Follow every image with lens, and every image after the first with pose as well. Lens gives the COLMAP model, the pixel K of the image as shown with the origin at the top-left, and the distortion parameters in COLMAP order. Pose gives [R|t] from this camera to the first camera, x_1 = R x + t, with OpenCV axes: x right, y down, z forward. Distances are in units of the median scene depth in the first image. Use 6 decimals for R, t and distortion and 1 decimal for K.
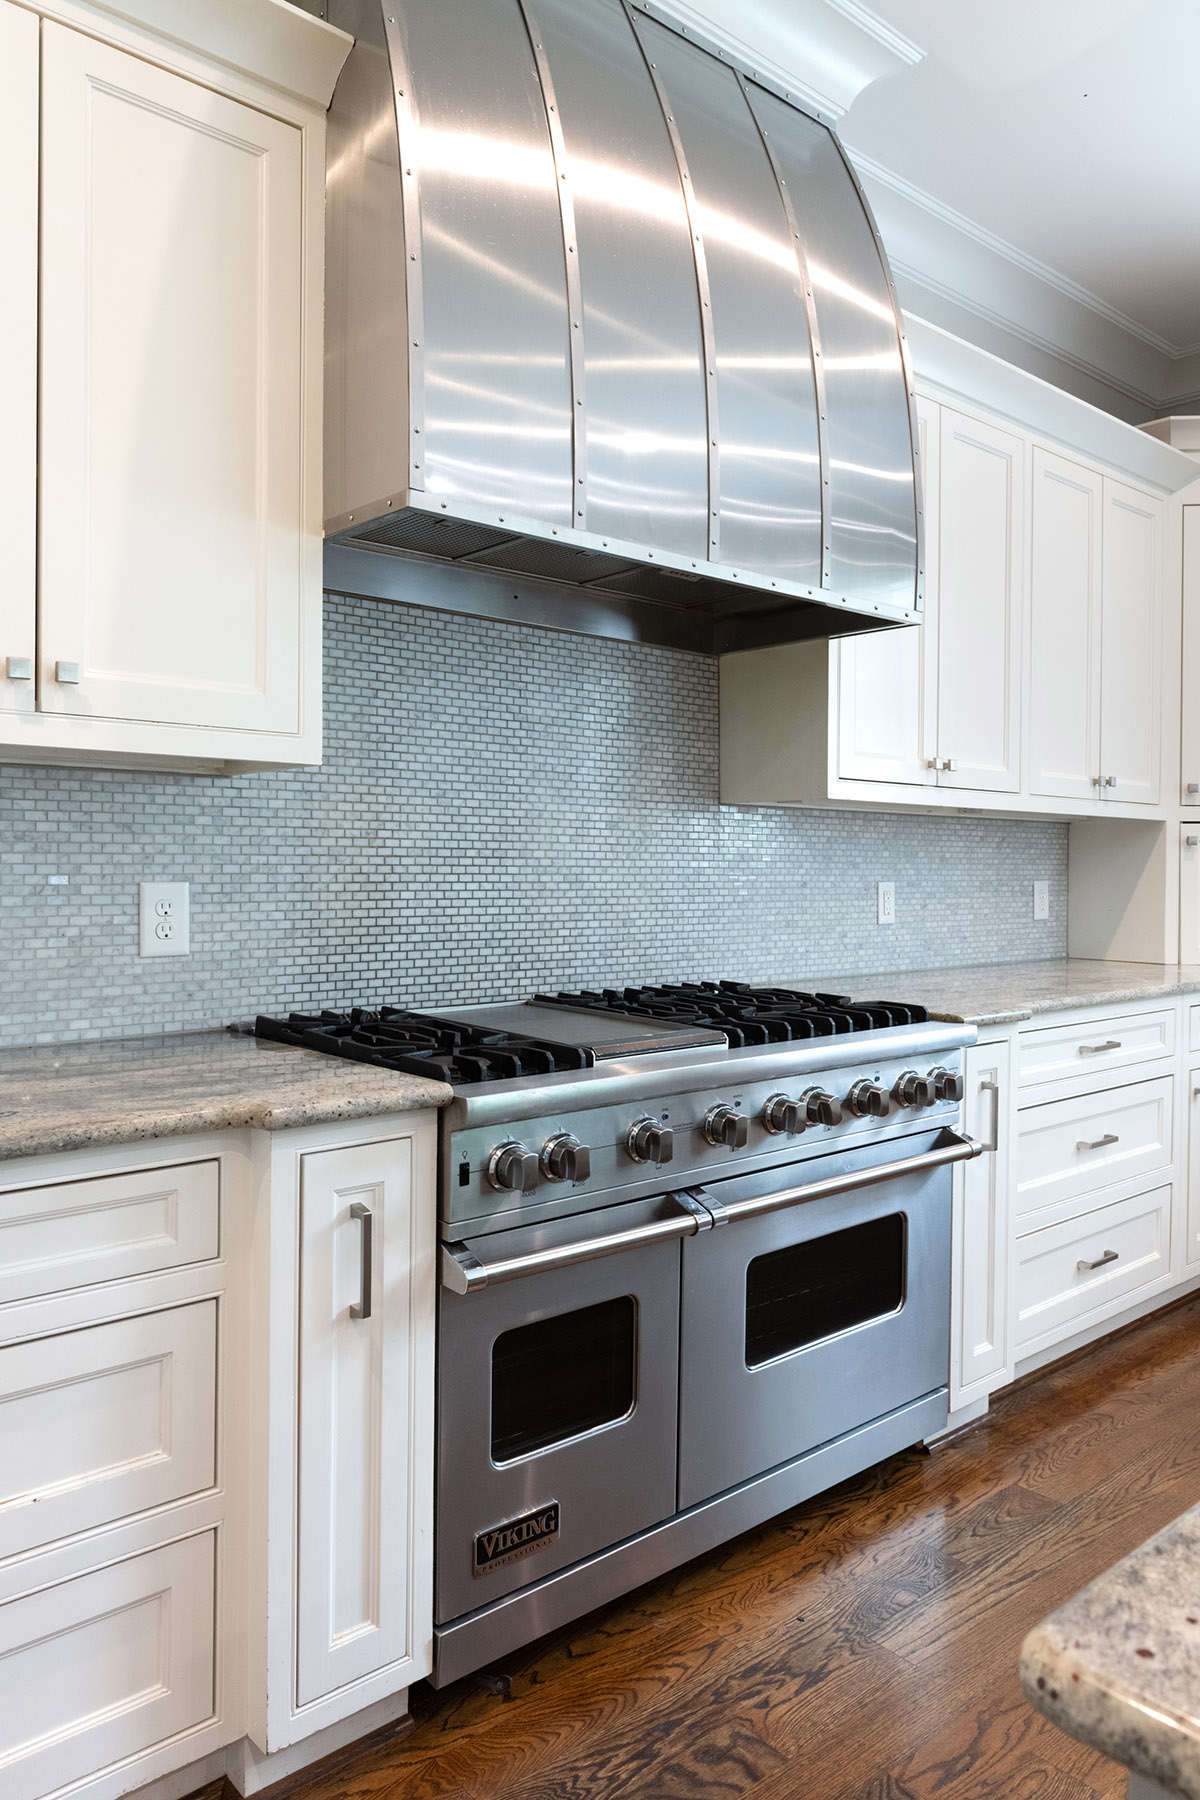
lens RADIAL K [[1186.1, 0, 681.7], [0, 1186.1, 864.9], [0, 0, 1]] dist [0.003519, -0.000631]
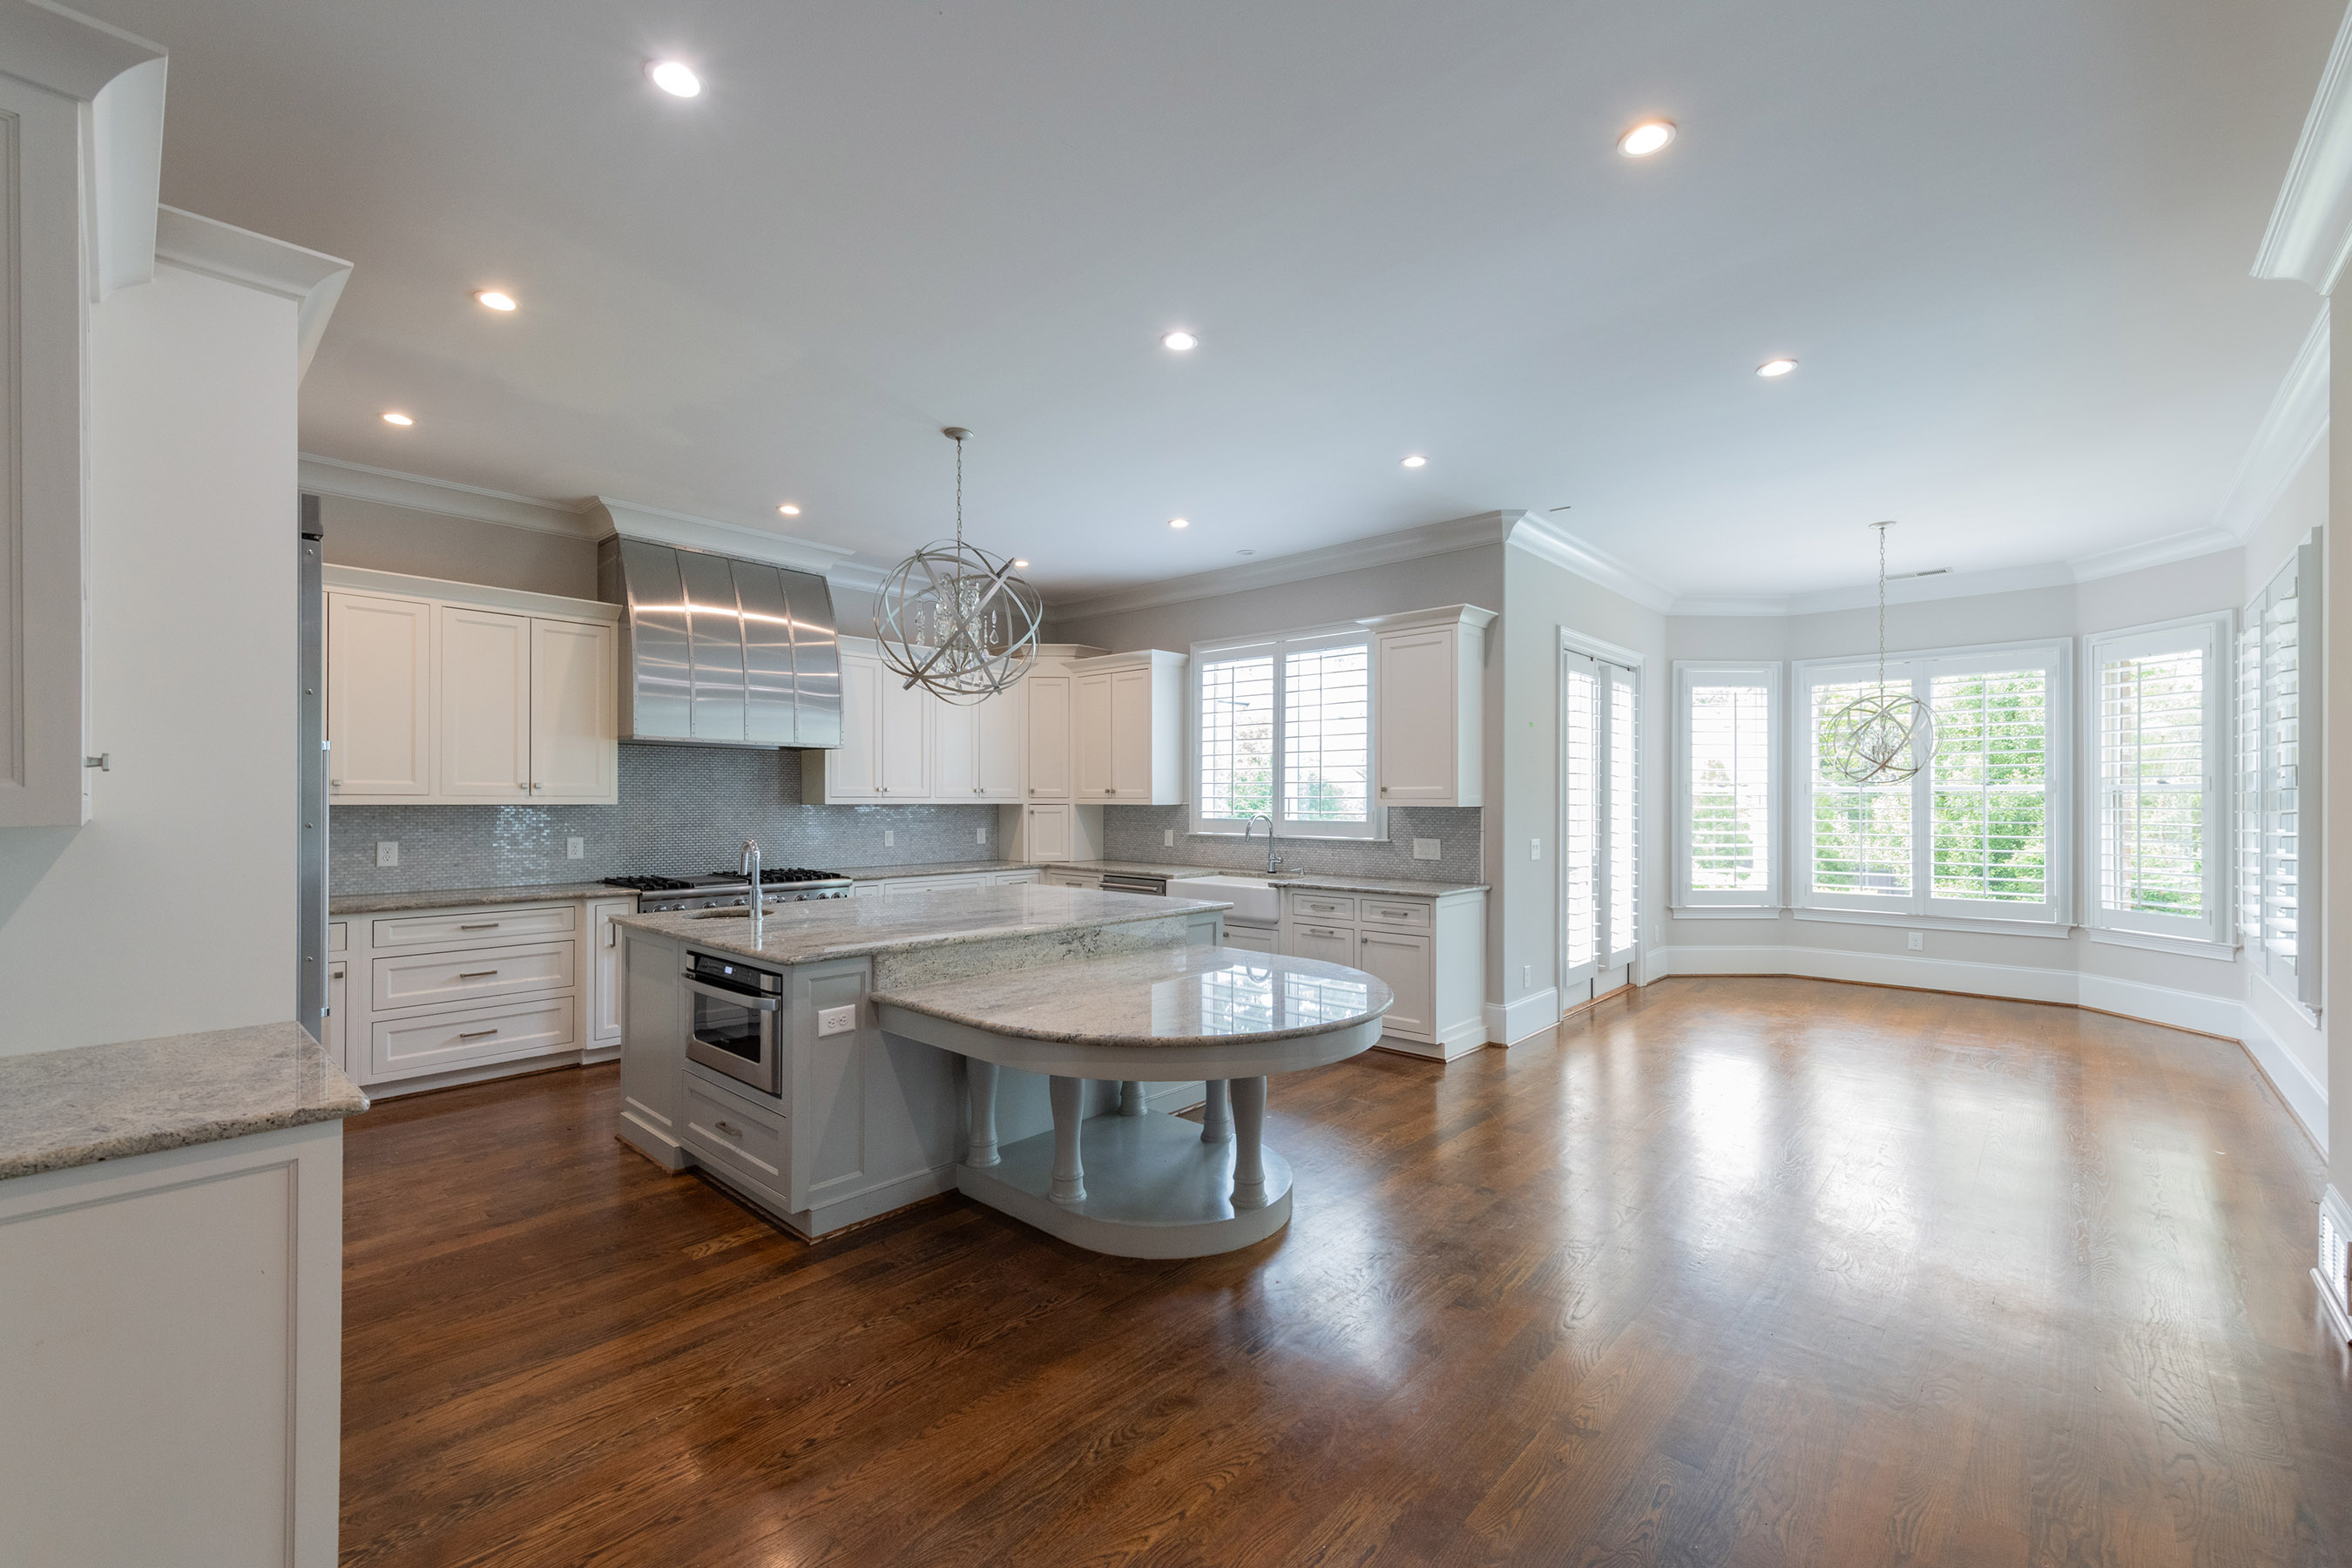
lens RADIAL K [[838.2, 0, 1116.4], [0, 838.2, 797.1], [0, 0, 1]] dist [0.012836, -0.000011]
pose [[0.997763, -0.006600, 0.066524, 0.905255], [0.007145, 0.999943, -0.007967, -0.067078], [-0.066468, 0.008424, 0.997753, -1.433088]]
